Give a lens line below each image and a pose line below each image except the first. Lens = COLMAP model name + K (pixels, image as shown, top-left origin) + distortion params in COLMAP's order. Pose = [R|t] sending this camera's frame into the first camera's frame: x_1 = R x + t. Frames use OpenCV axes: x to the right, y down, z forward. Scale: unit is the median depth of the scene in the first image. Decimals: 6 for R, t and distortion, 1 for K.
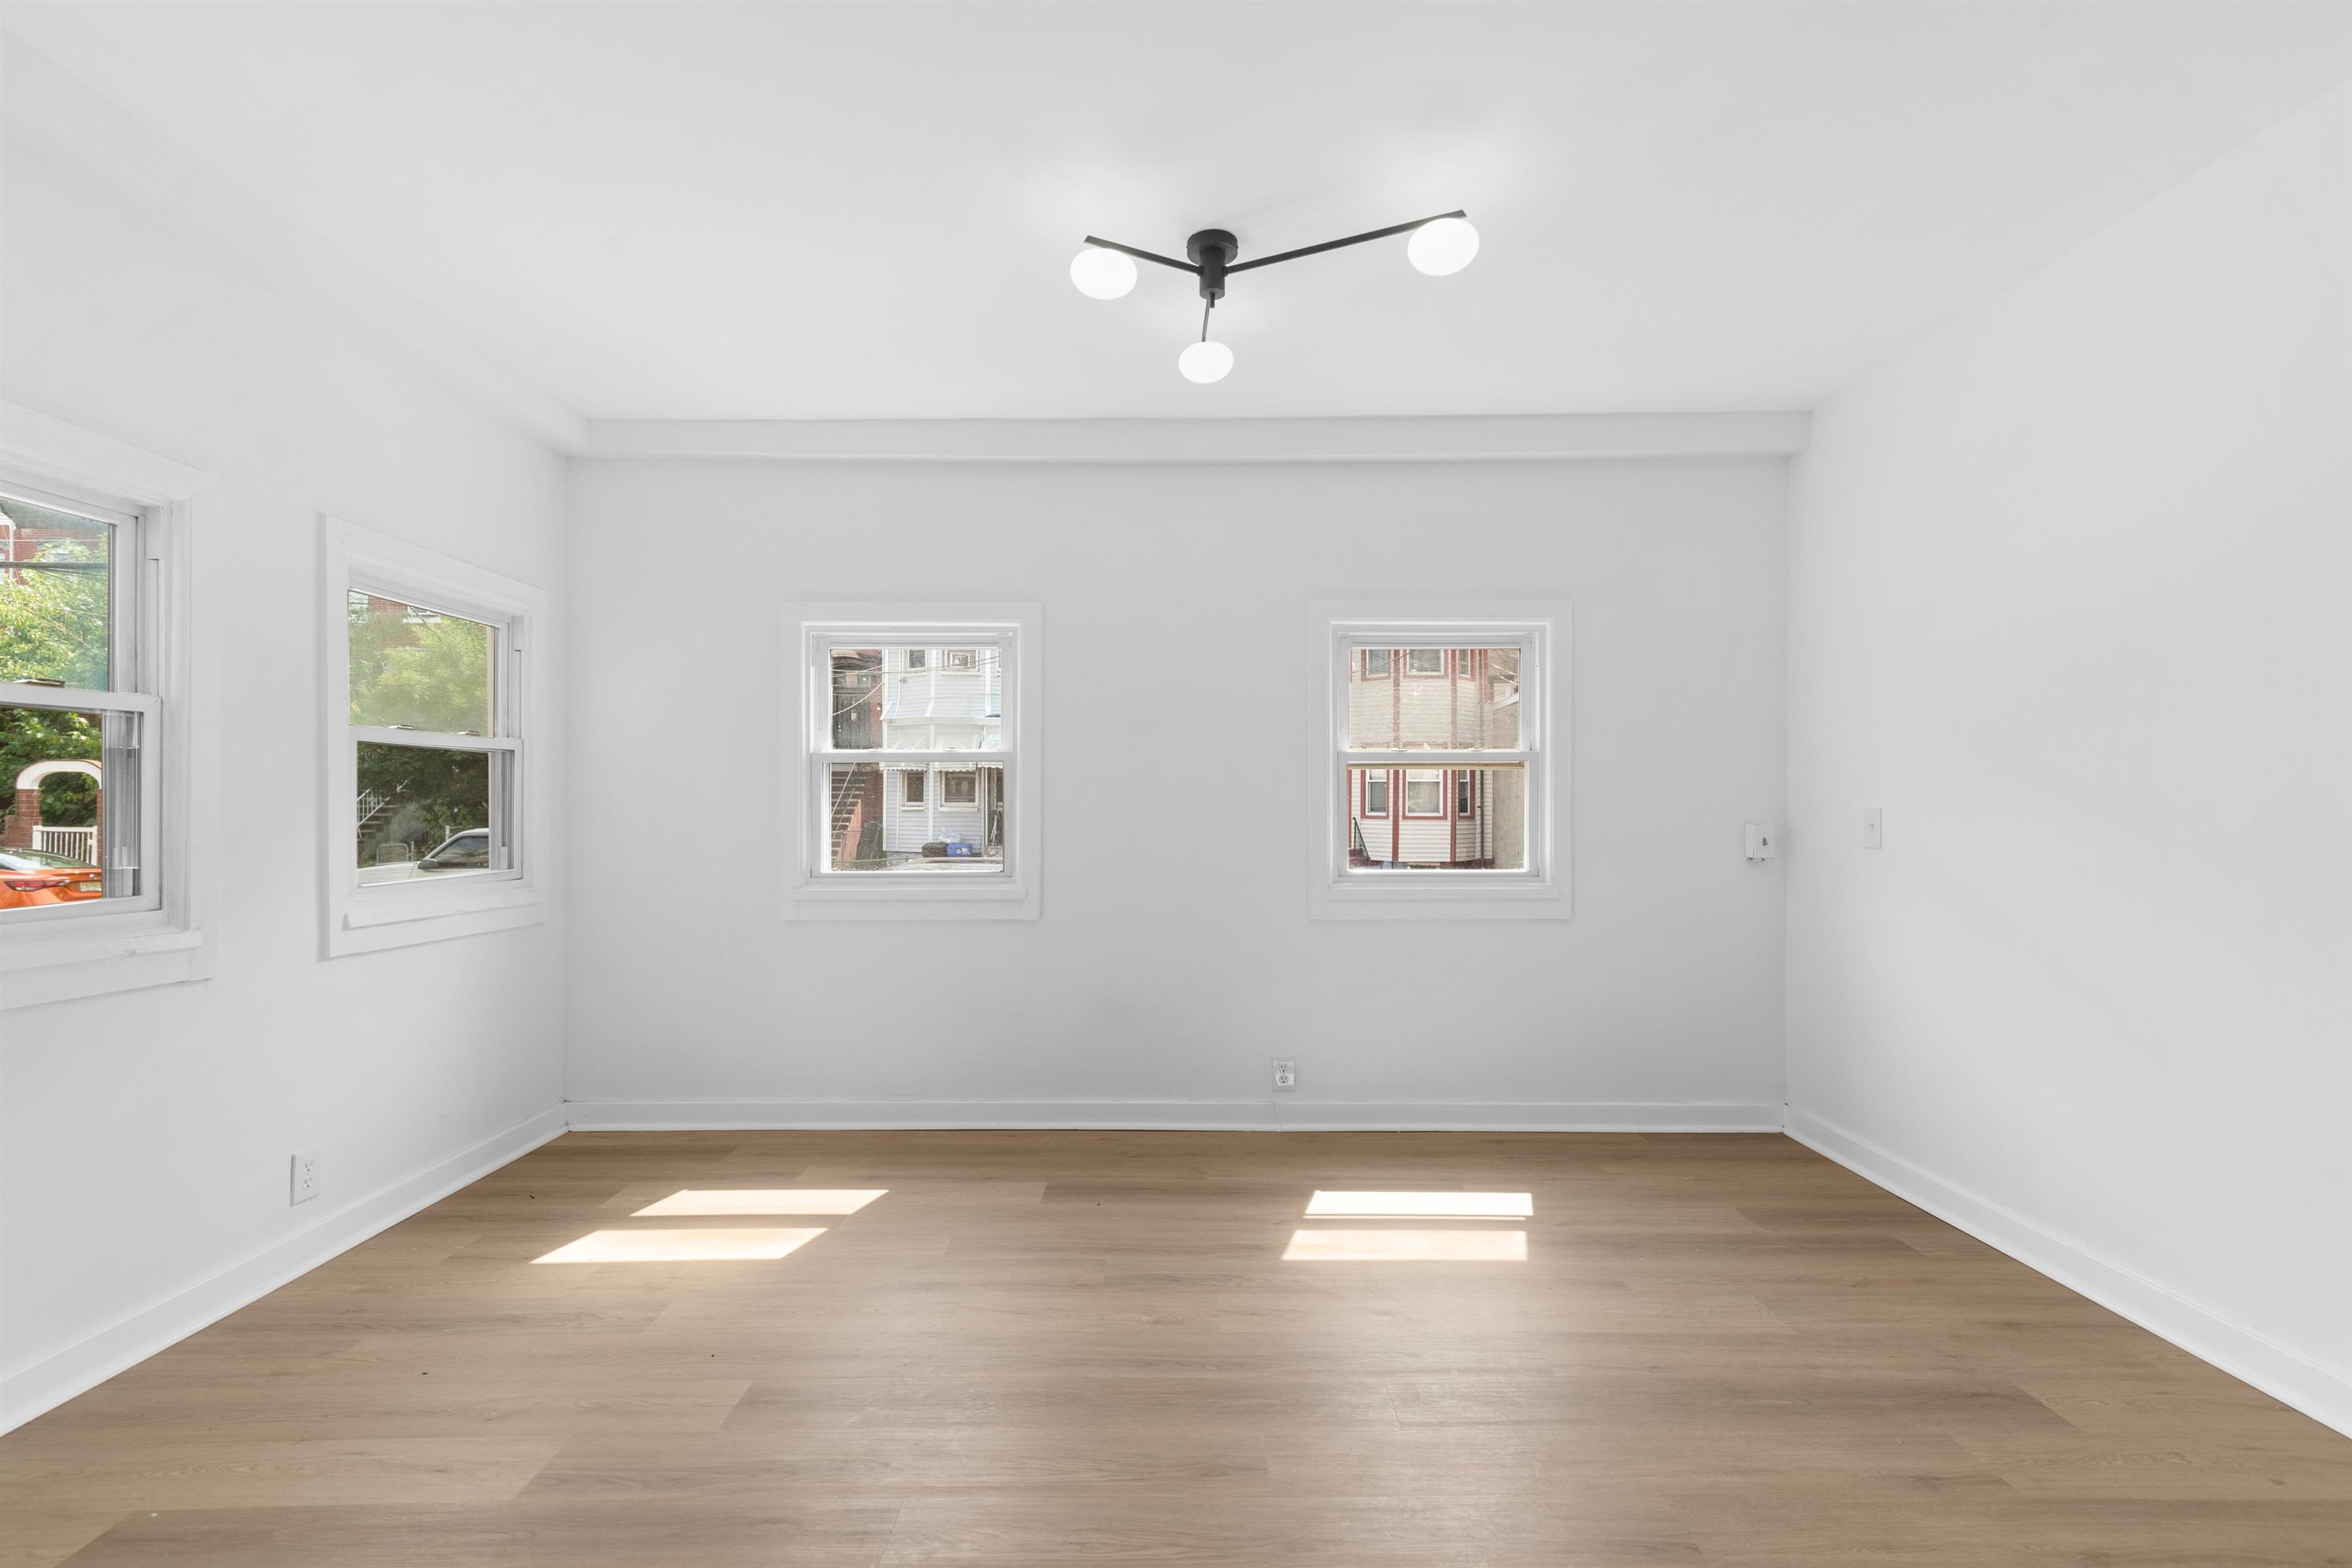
lens RADIAL K [[1059.6, 0, 1174.5], [0, 1059.6, 800.3], [0, 0, 1]] dist [0.010089, -0.000434]
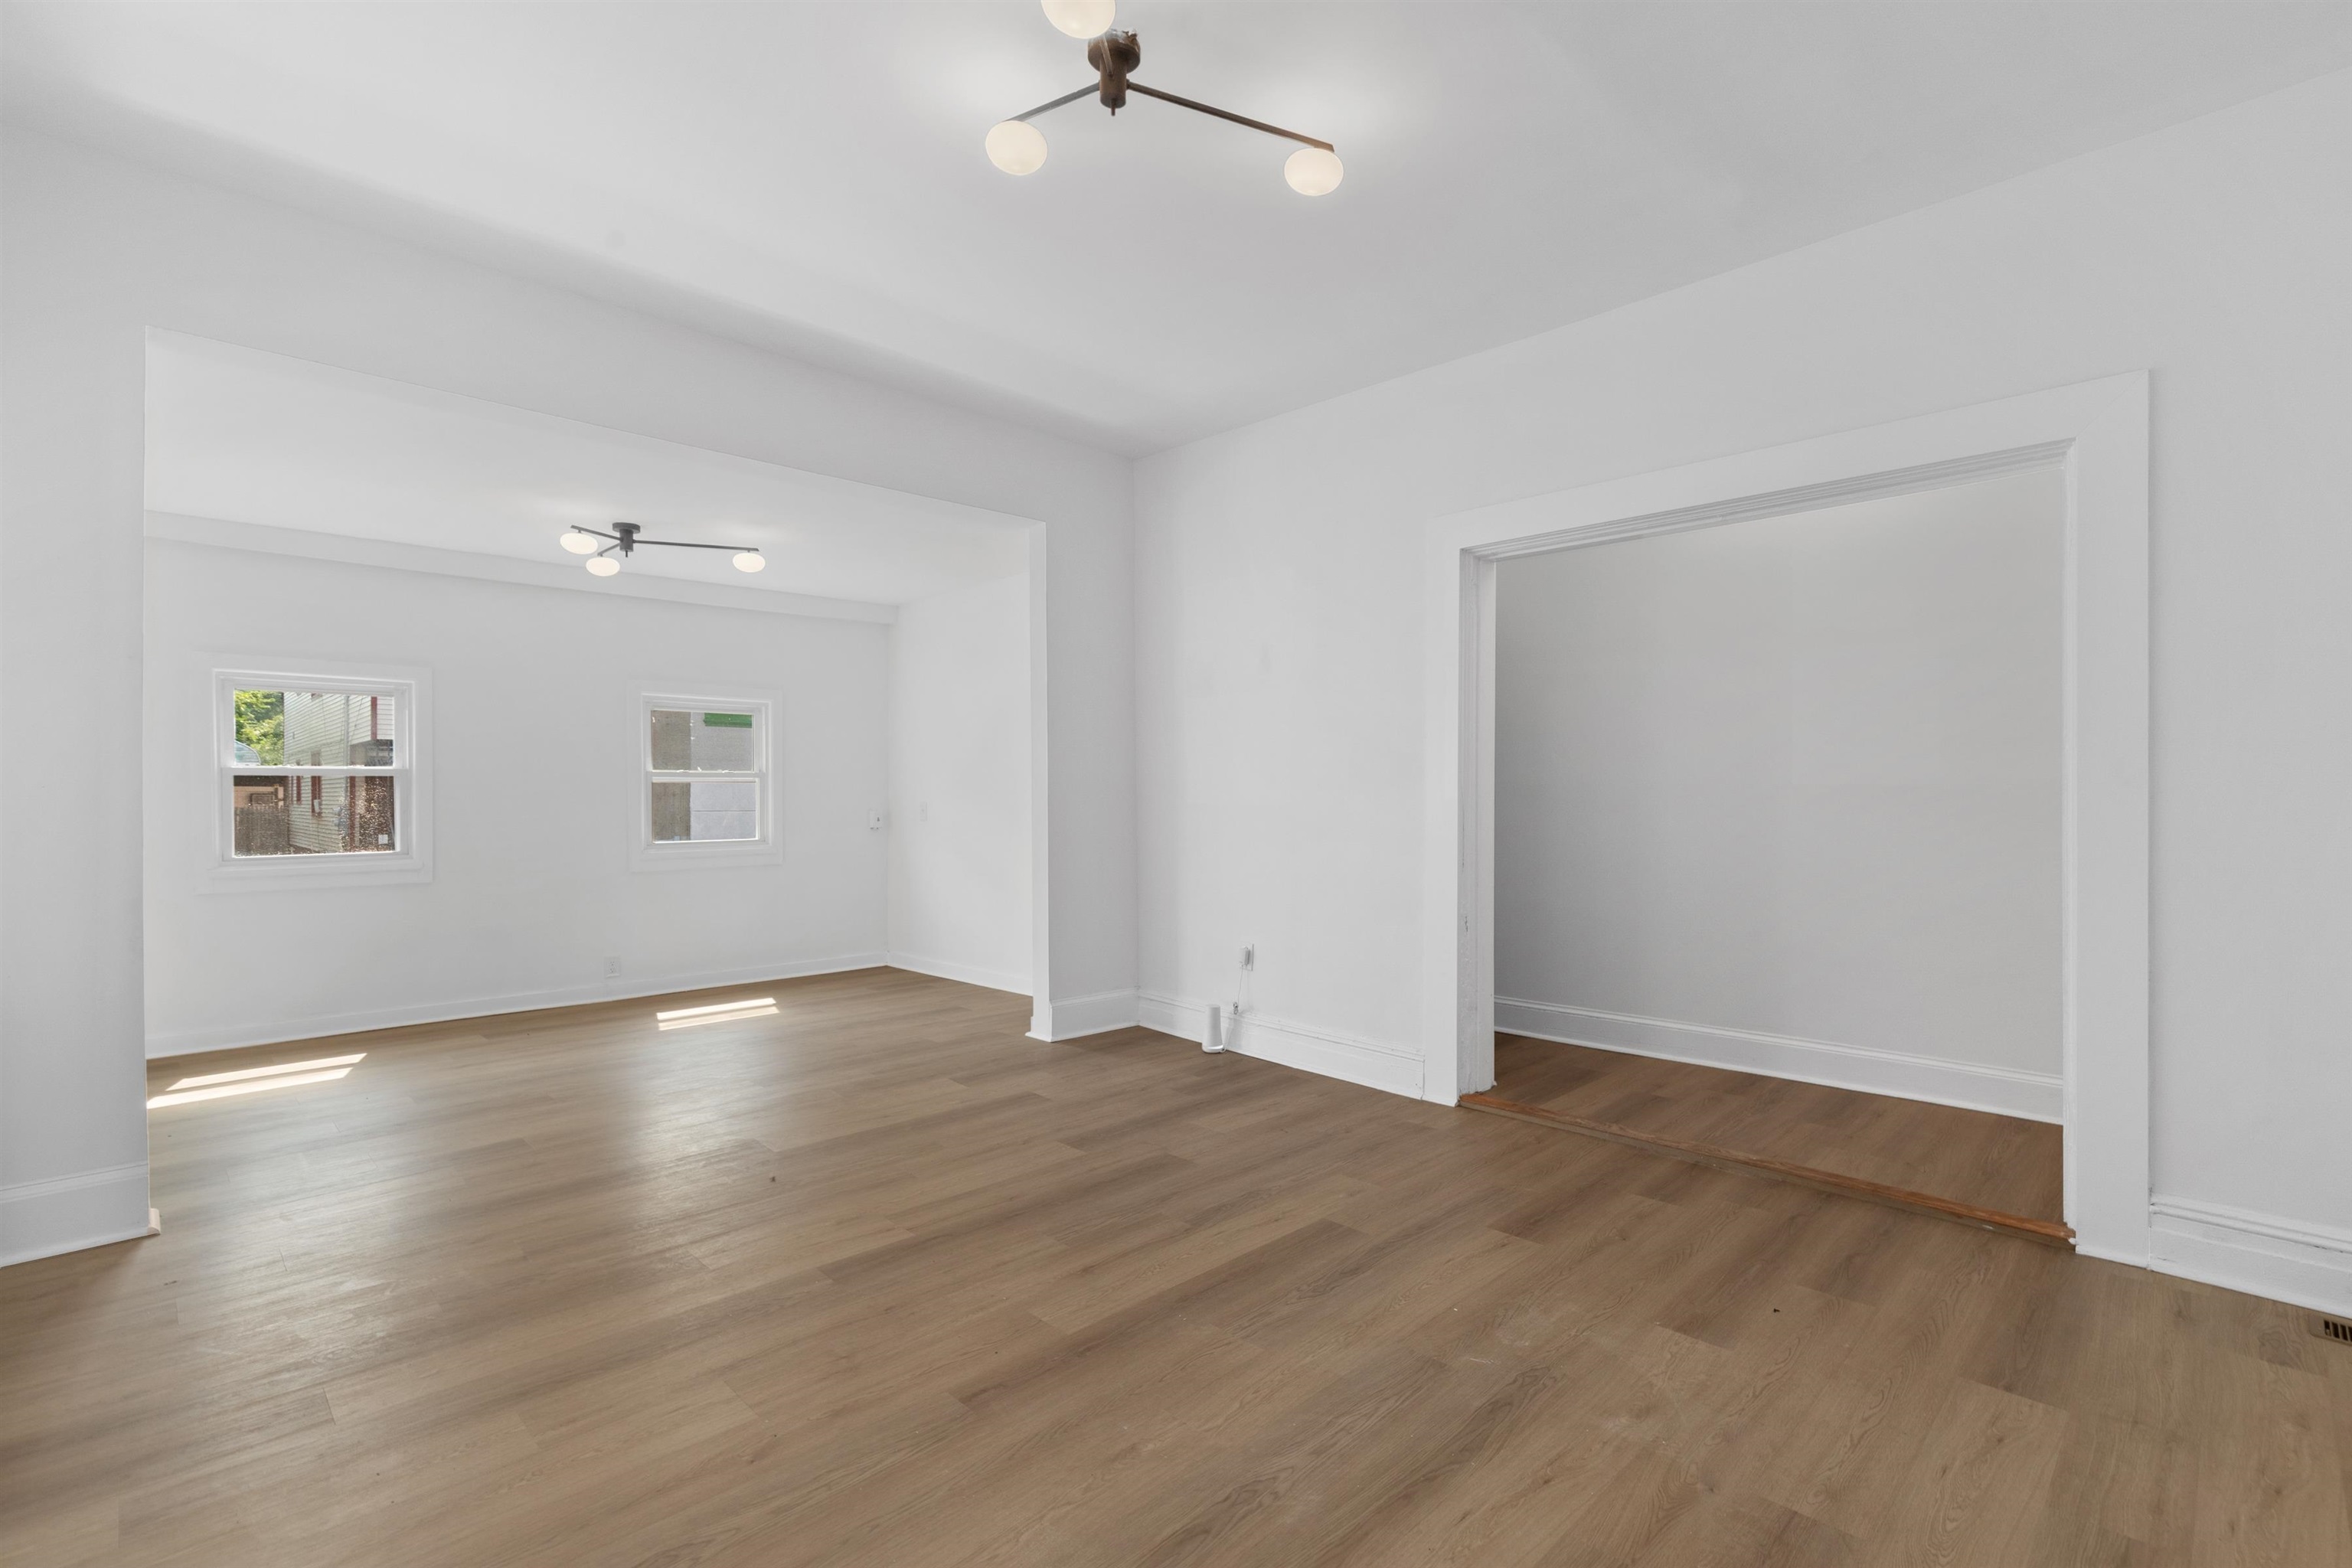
lens RADIAL K [[1059.6, 0, 1174.5], [0, 1059.6, 800.3], [0, 0, 1]] dist [0.010089, -0.000434]
pose [[0.717465, -0.007870, 0.696550, -0.422901], [0.002517, 0.999959, 0.008705, -0.012247], [-0.696590, -0.004492, 0.717455, -0.797062]]
